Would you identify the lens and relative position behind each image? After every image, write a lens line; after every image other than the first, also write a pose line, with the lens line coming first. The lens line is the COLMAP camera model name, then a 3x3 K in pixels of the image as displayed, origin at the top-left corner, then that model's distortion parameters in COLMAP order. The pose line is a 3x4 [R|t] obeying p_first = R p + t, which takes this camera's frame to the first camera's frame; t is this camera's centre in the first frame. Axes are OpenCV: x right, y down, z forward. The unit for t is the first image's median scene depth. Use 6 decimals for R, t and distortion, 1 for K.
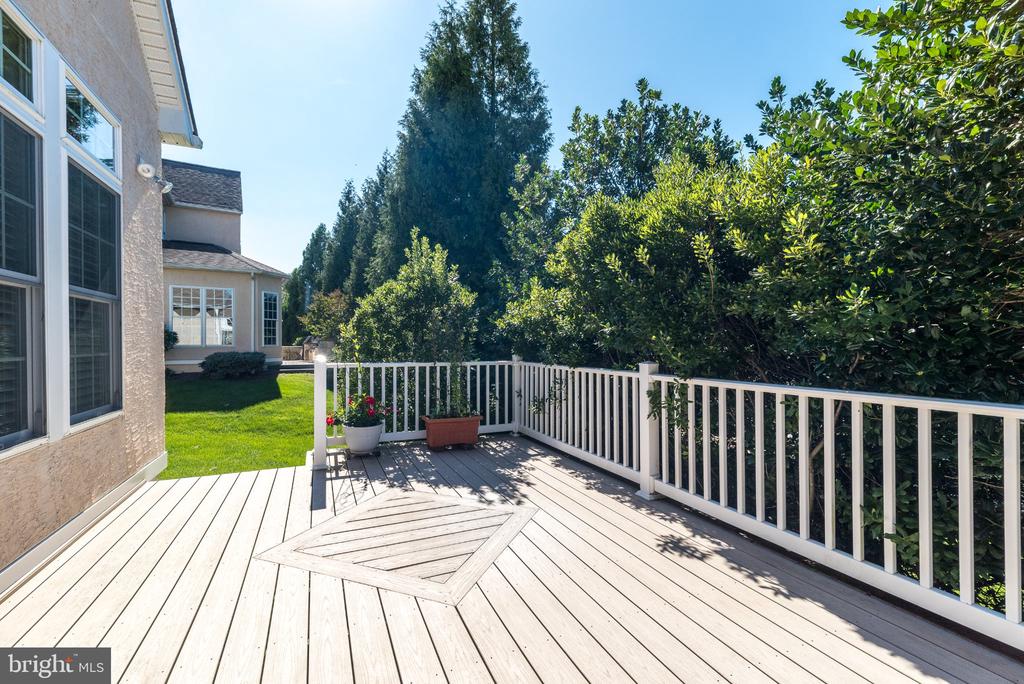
lens RADIAL K [[439.4, 0, 512.0], [0, 439.4, 342.0], [0, 0, 1]] dist [0.002812, 0.000334]
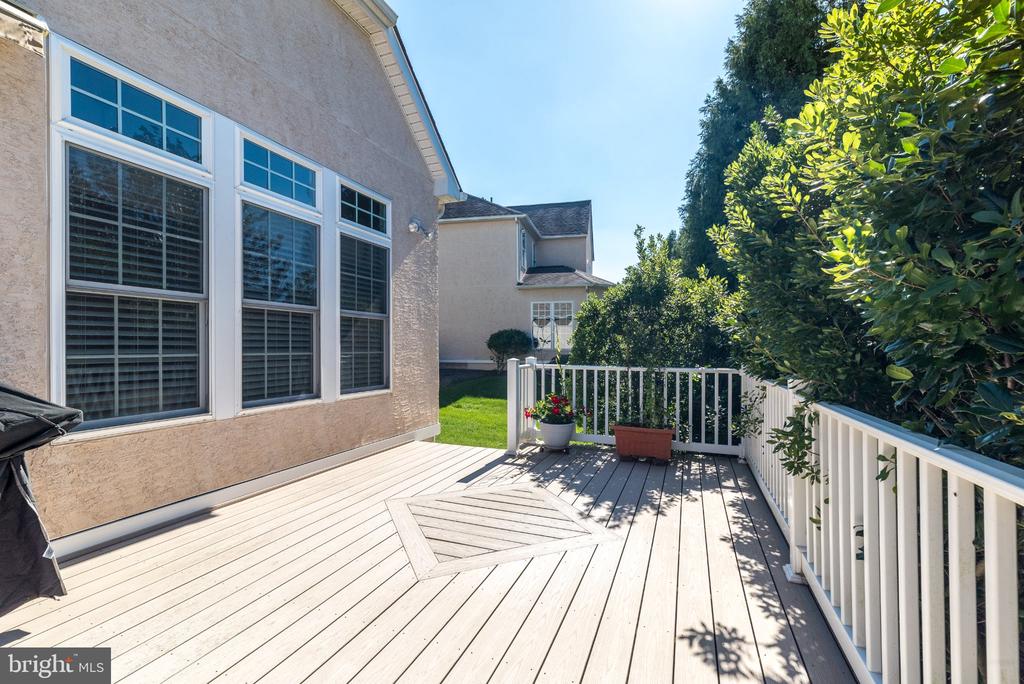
lens RADIAL K [[442.8, 0, 514.1], [0, 442.8, 346.4], [0, 0, 1]] dist [0.002468, 0.000137]
pose [[0.702682, 0.002354, -0.711500, 0.453907], [-0.002945, 0.999996, 0.000400, 0.003586], [0.711498, 0.001815, 0.702686, 0.207380]]
